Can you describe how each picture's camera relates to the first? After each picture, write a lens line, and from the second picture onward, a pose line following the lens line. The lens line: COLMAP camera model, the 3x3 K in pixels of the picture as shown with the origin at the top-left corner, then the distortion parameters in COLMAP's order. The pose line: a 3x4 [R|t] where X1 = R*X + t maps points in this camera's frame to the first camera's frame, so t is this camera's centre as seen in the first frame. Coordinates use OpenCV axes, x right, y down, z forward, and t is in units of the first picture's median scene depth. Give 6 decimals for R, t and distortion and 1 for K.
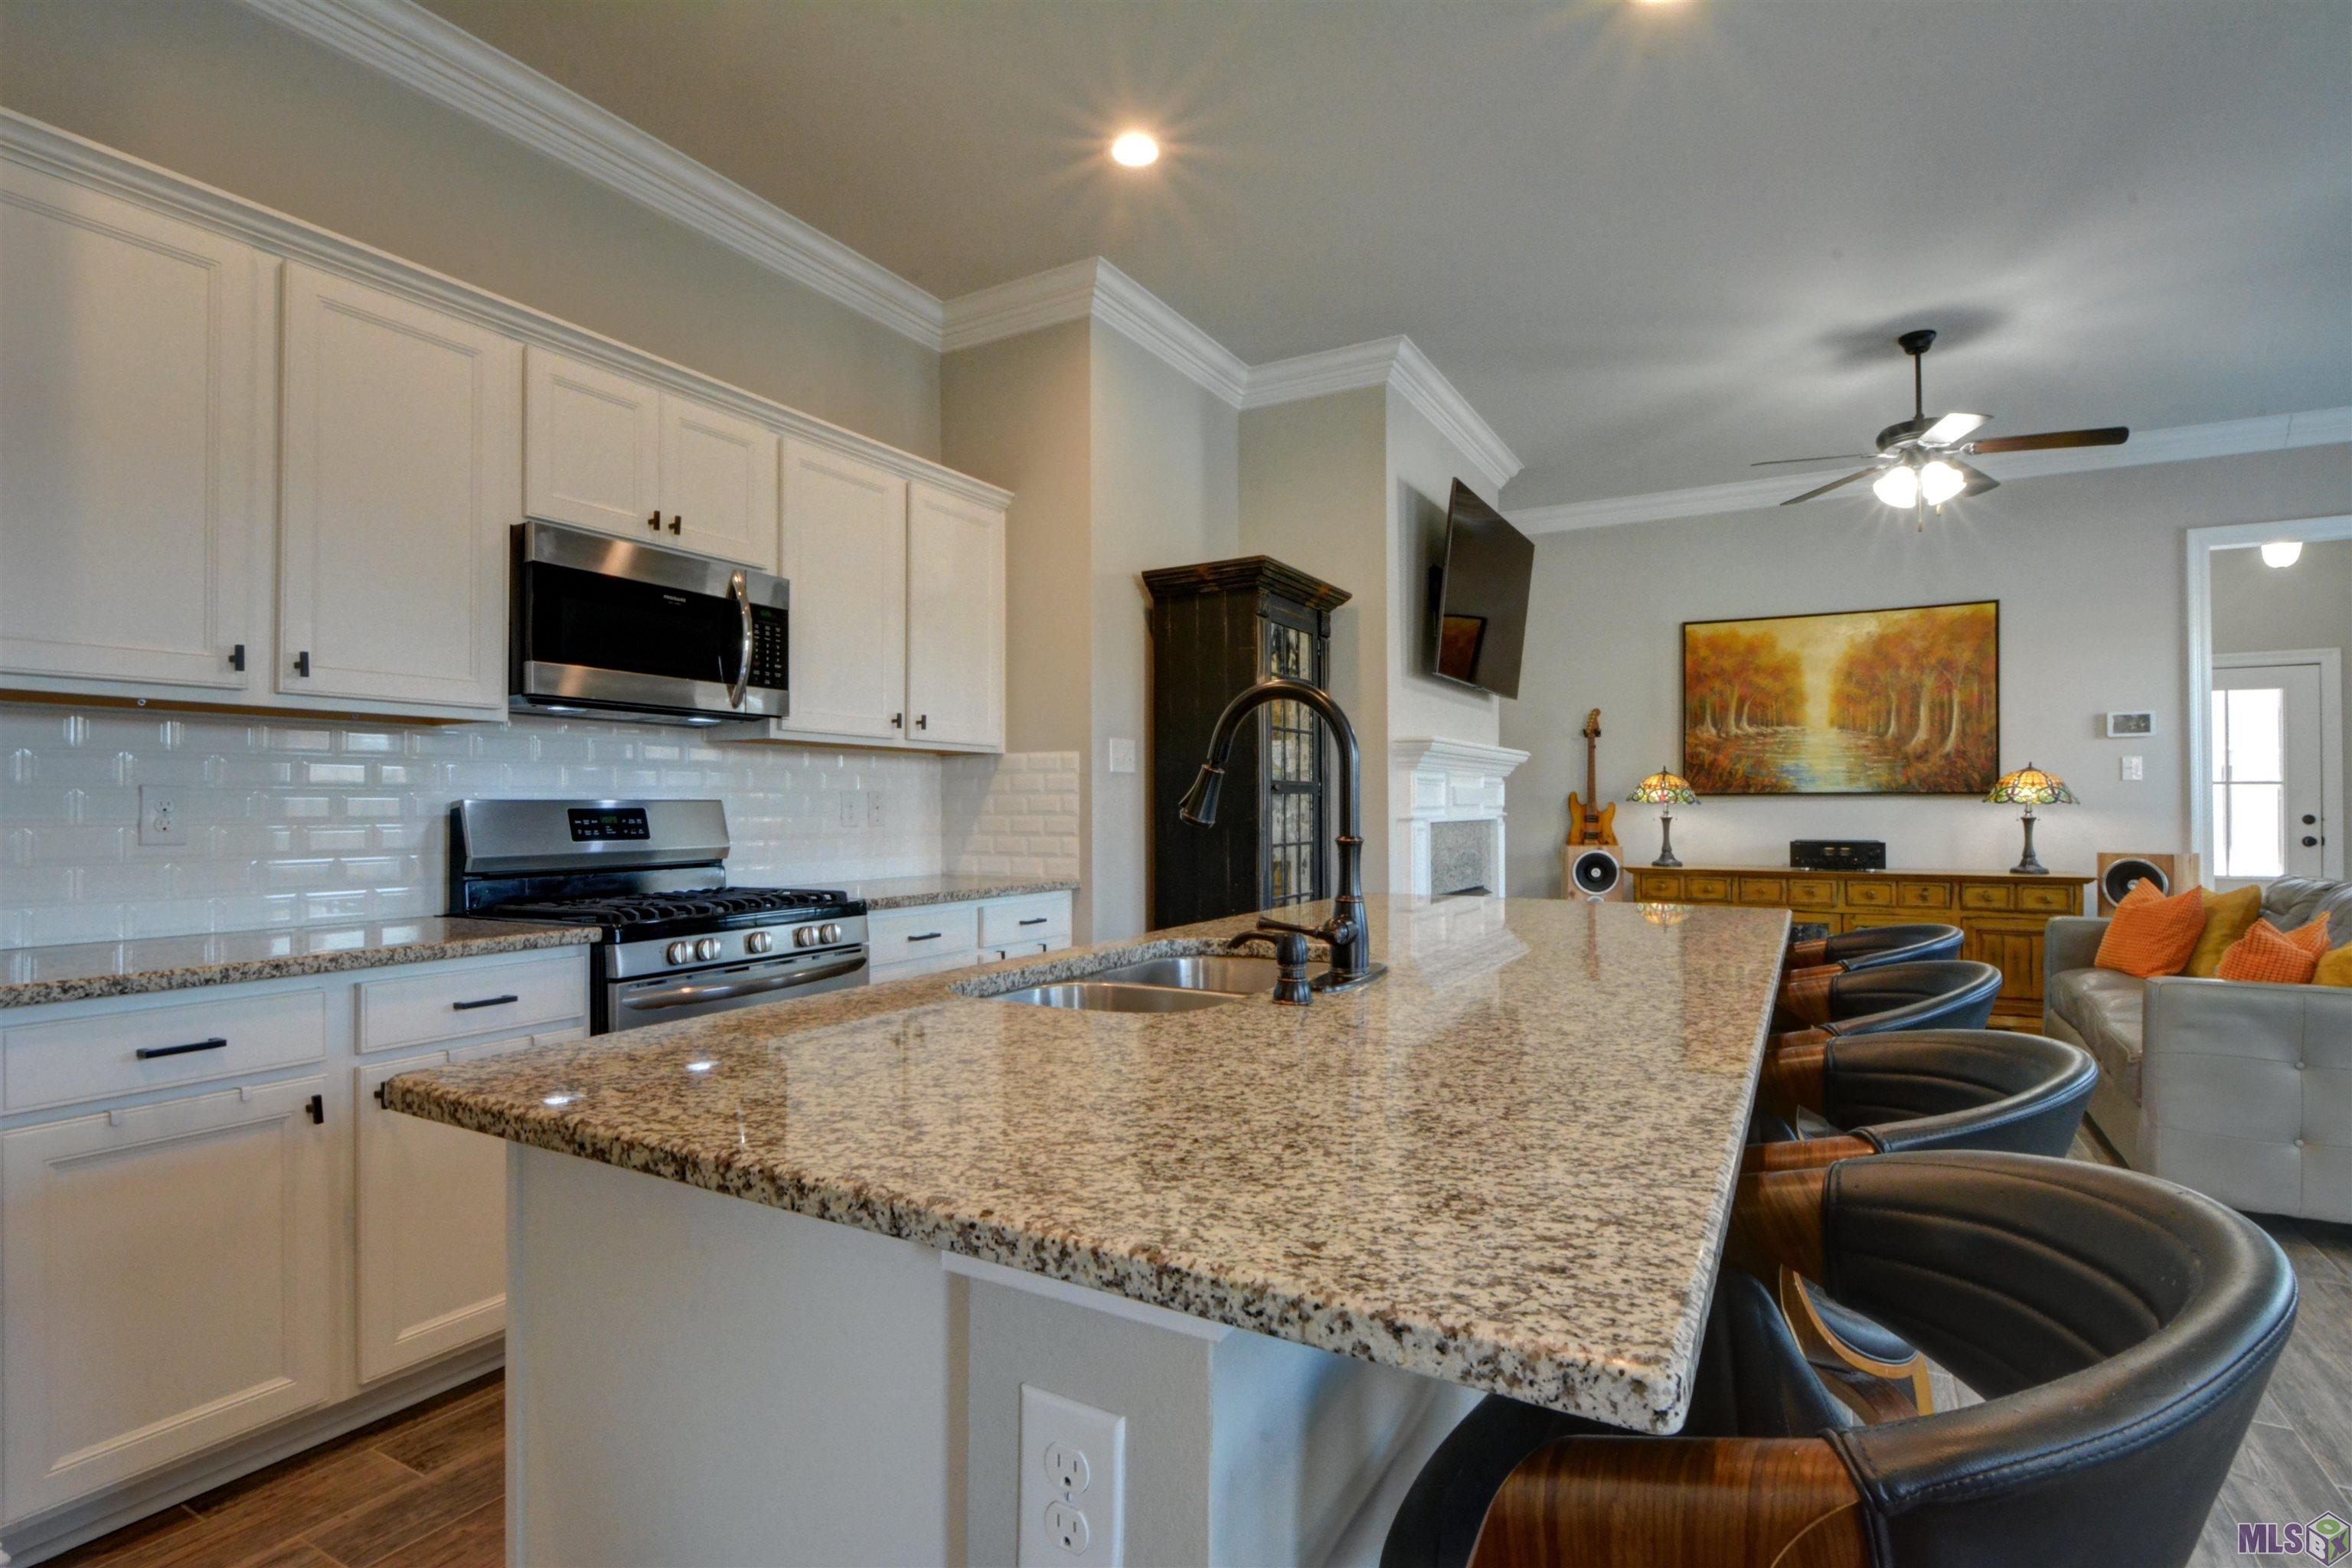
lens RADIAL K [[1142.7, 0, 1175.6], [0, 1142.7, 790.5], [0, 0, 1]] dist [-0.000977, -0.000502]
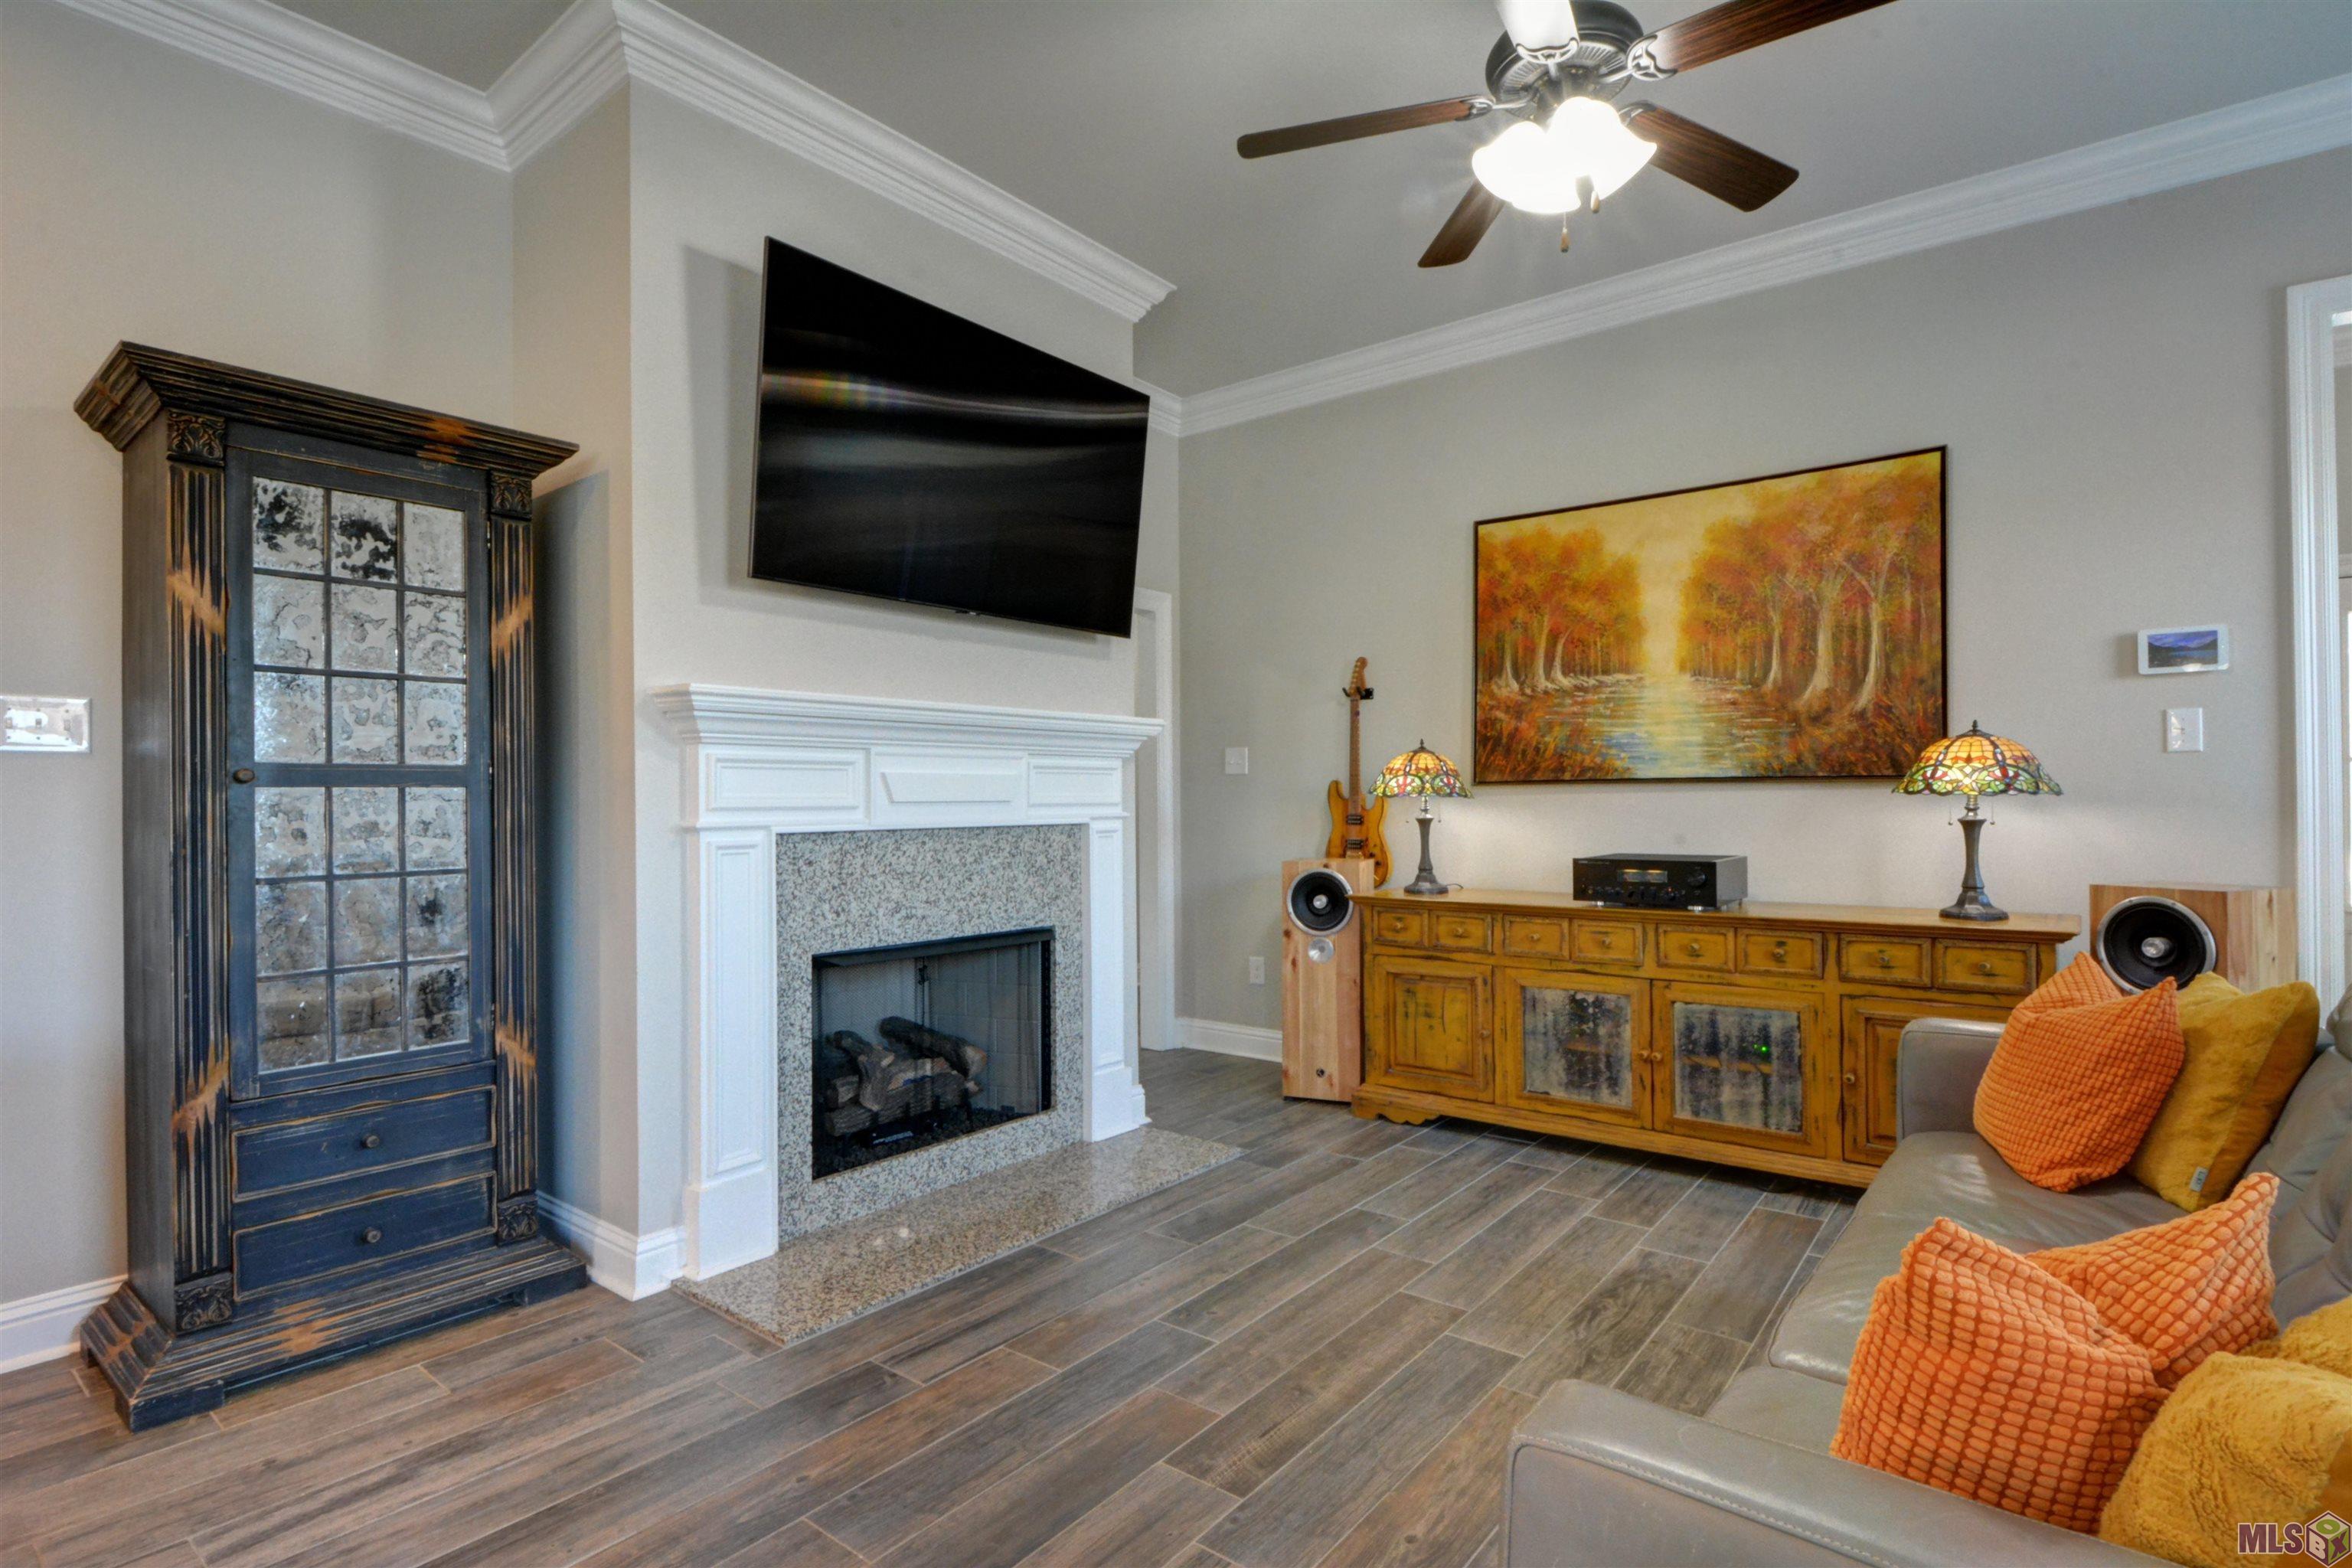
lens RADIAL K [[1142.7, 0, 1175.6], [0, 1142.7, 790.5], [0, 0, 1]] dist [-0.000977, -0.000502]
pose [[0.988469, -0.005977, -0.151303, 0.406865], [0.006715, 0.999968, 0.004369, 0.004002], [0.151273, -0.005335, 0.988478, 0.351993]]
